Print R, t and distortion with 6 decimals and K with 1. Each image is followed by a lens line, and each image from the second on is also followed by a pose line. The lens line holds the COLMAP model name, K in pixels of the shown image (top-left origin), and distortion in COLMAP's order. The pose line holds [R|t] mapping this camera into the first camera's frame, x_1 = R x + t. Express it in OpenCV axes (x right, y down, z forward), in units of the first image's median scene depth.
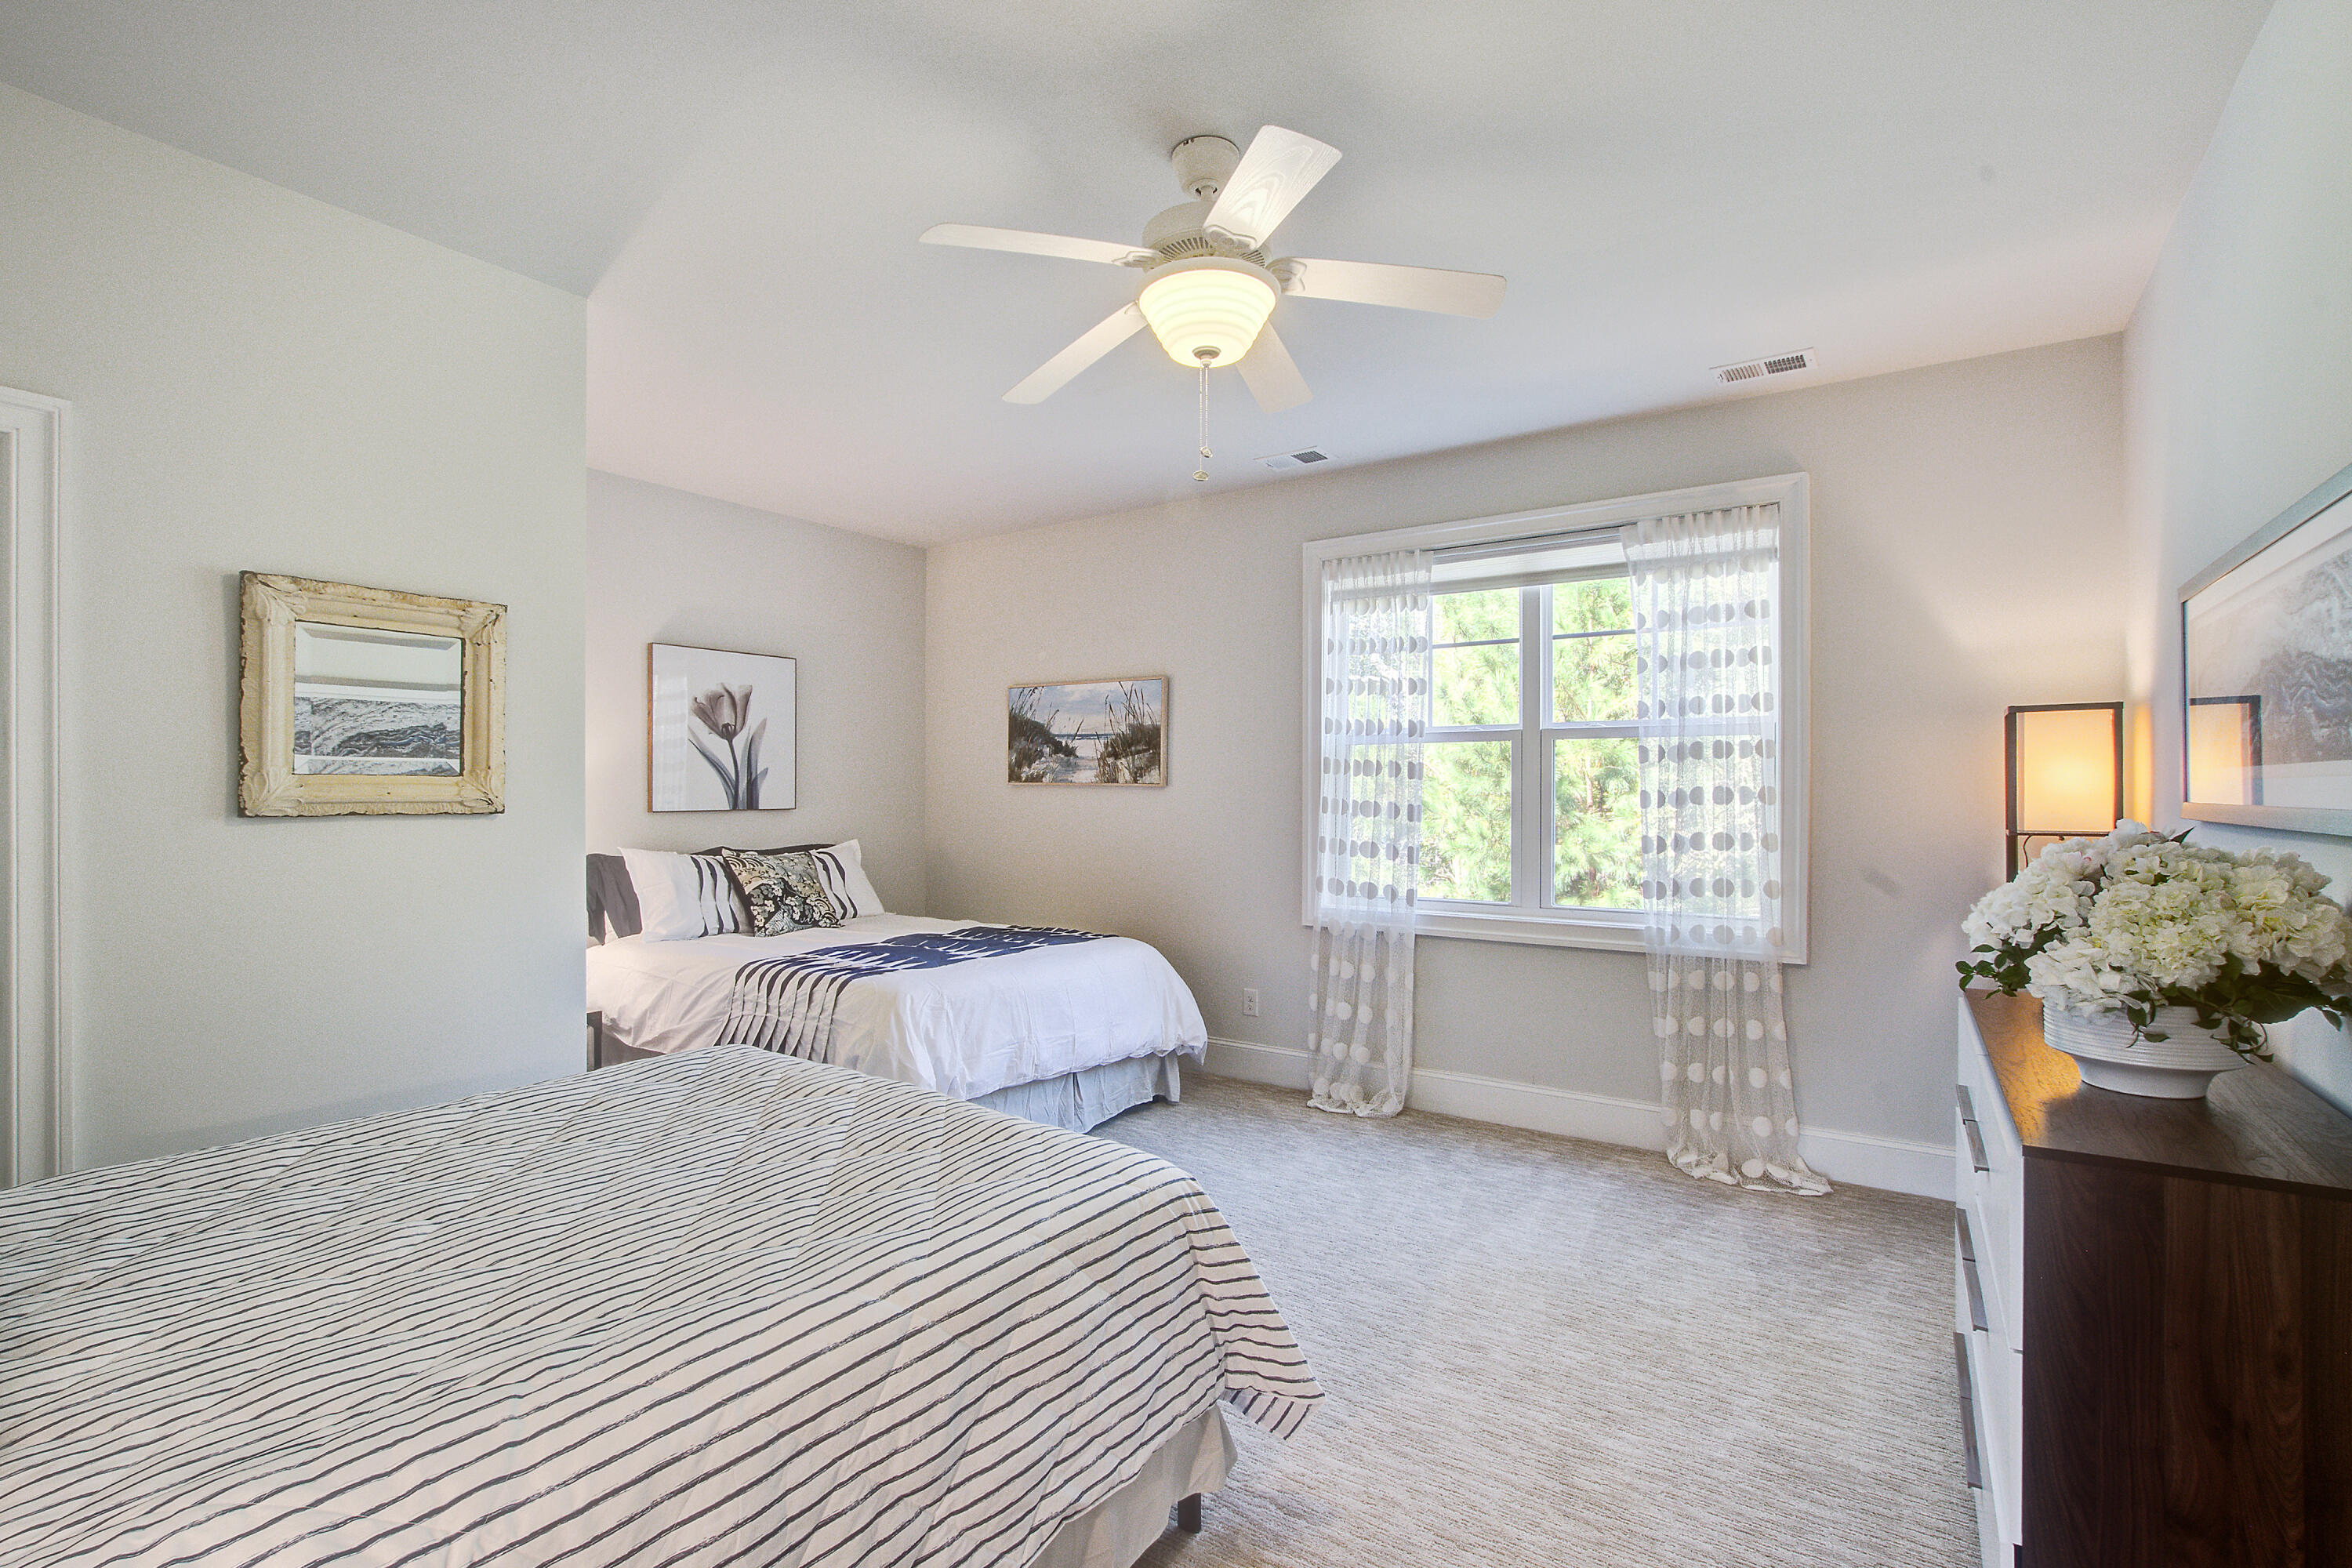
lens RADIAL K [[1116.1, 0, 1175.8], [0, 1116.1, 781.9], [0, 0, 1]] dist [-0.012828, 0.002629]
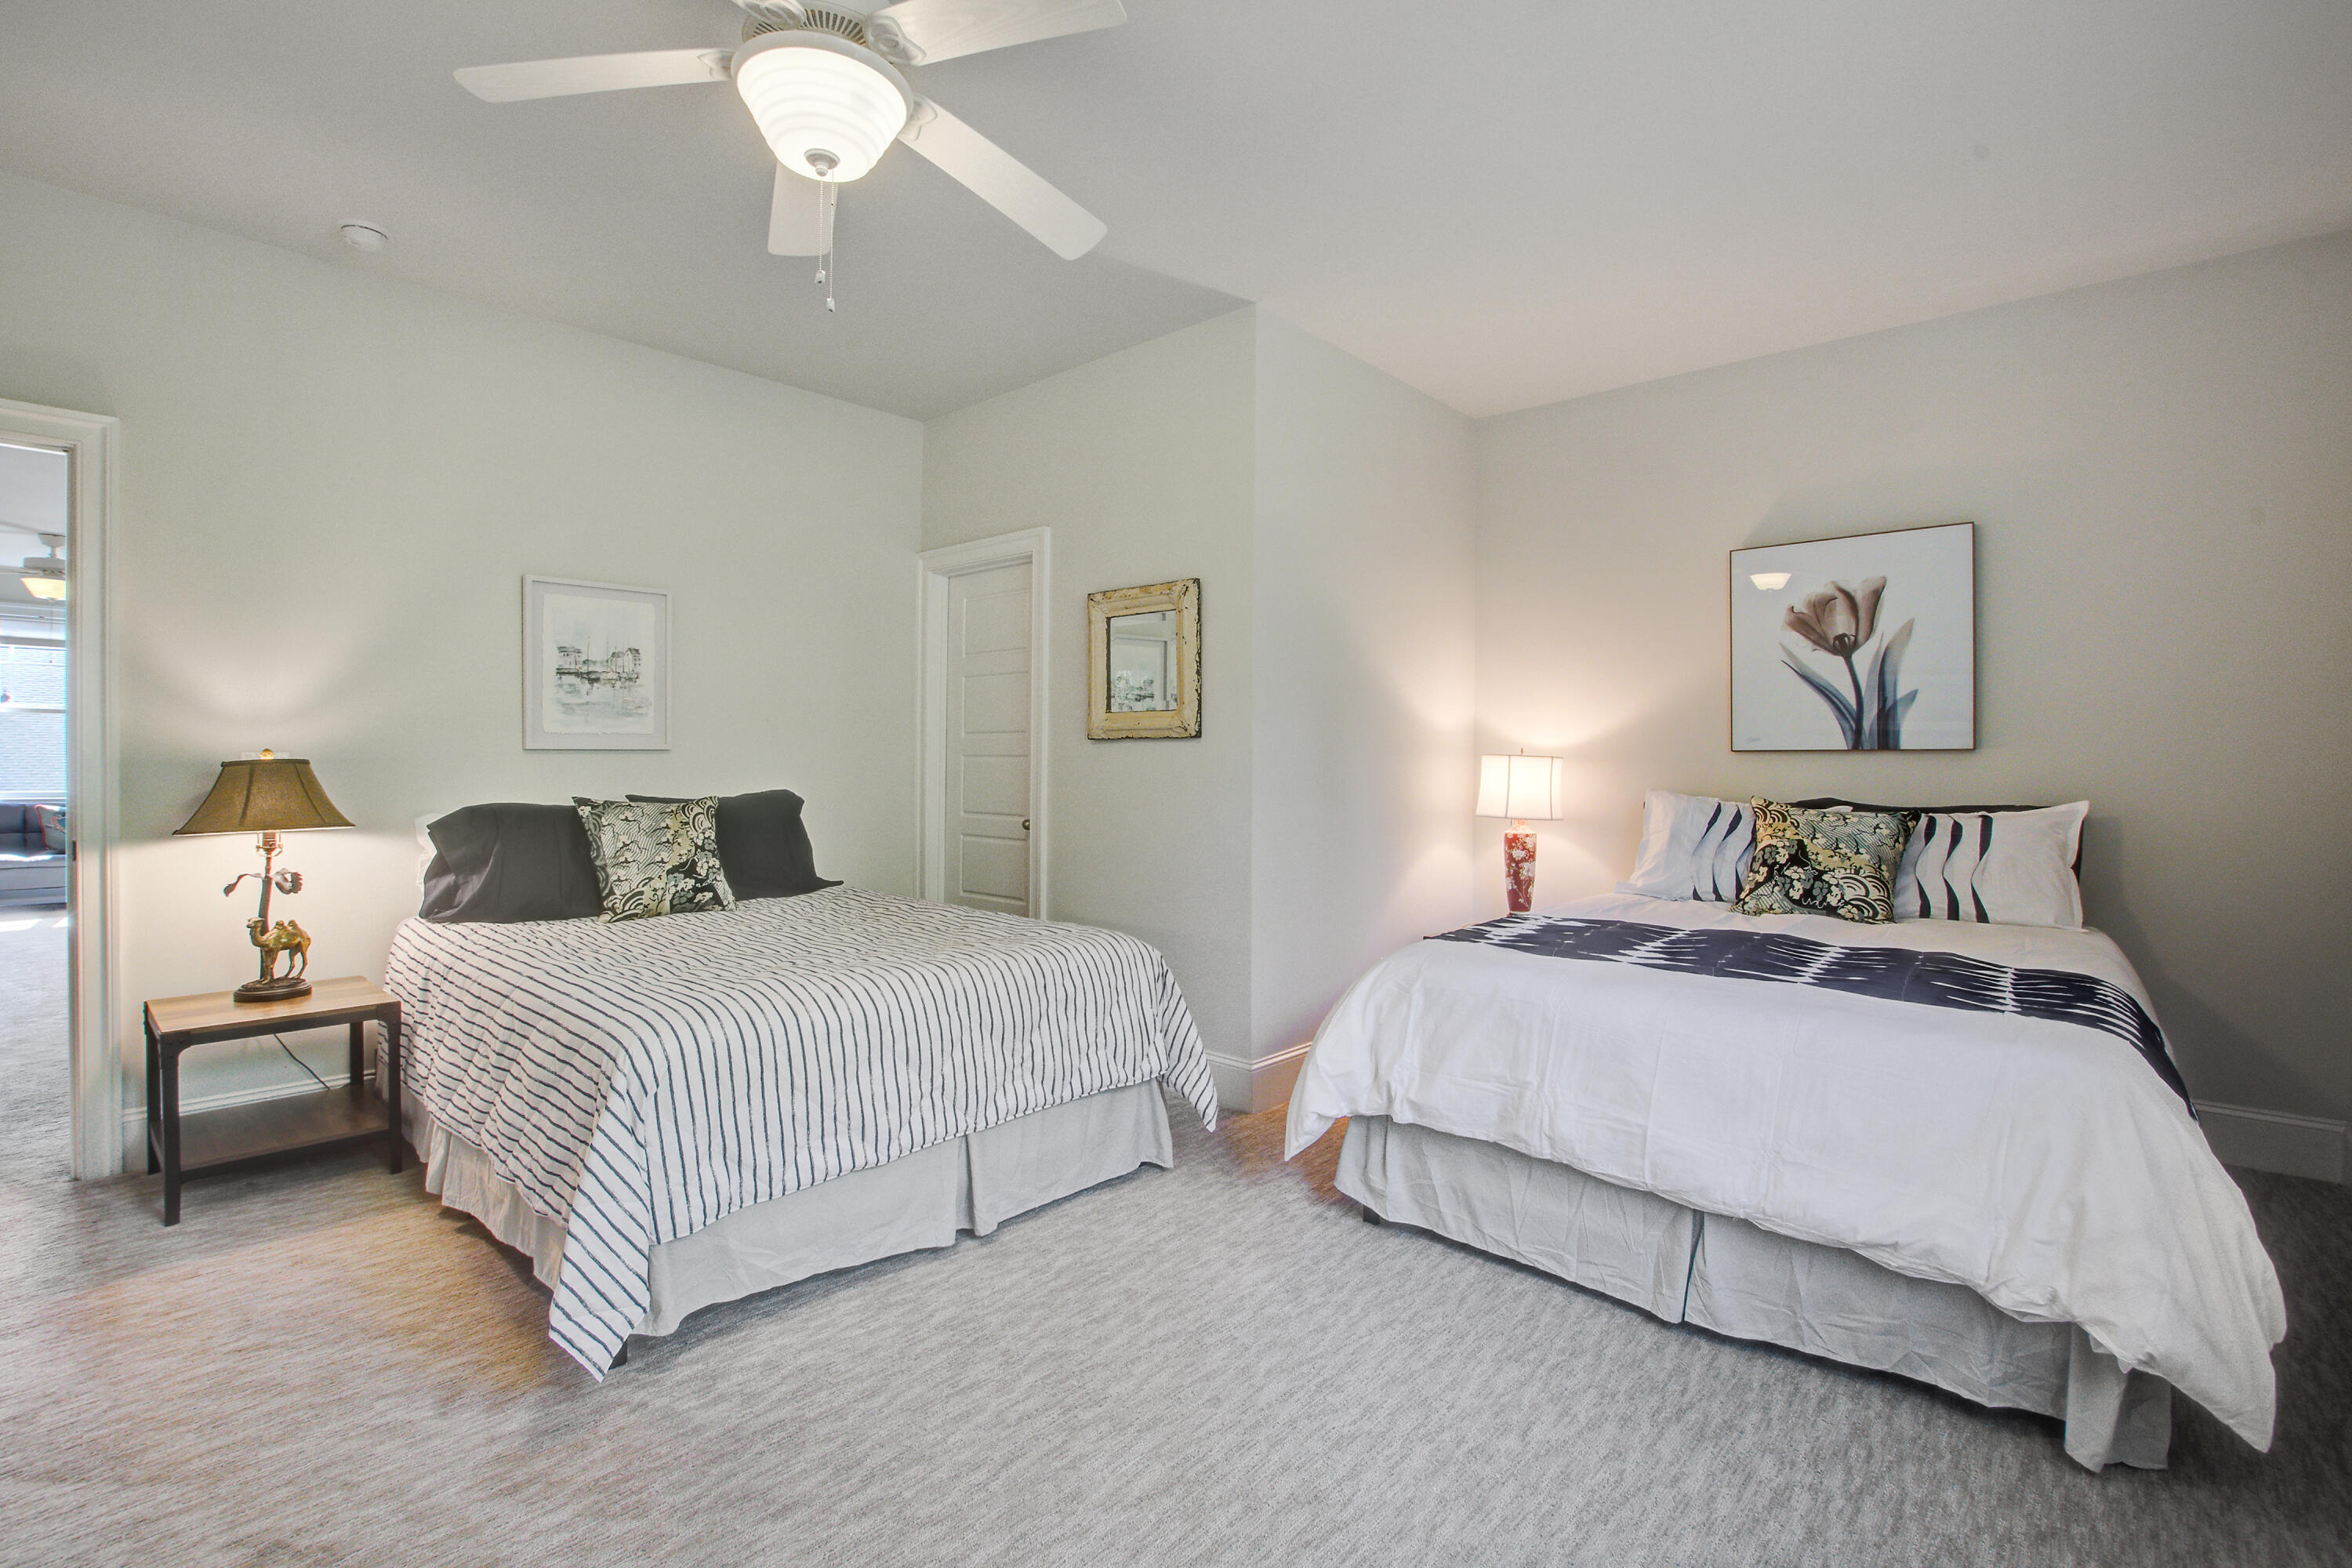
lens RADIAL K [[1072.6, 0, 1175.0], [0, 1072.6, 779.4], [0, 0, 1]] dist [-0.035142, 0.006697]
pose [[-0.145597, 0.010177, -0.989292, 0.365403], [0.003591, 0.999946, 0.009758, 0.036436], [0.989338, -0.002132, -0.145625, 0.660910]]
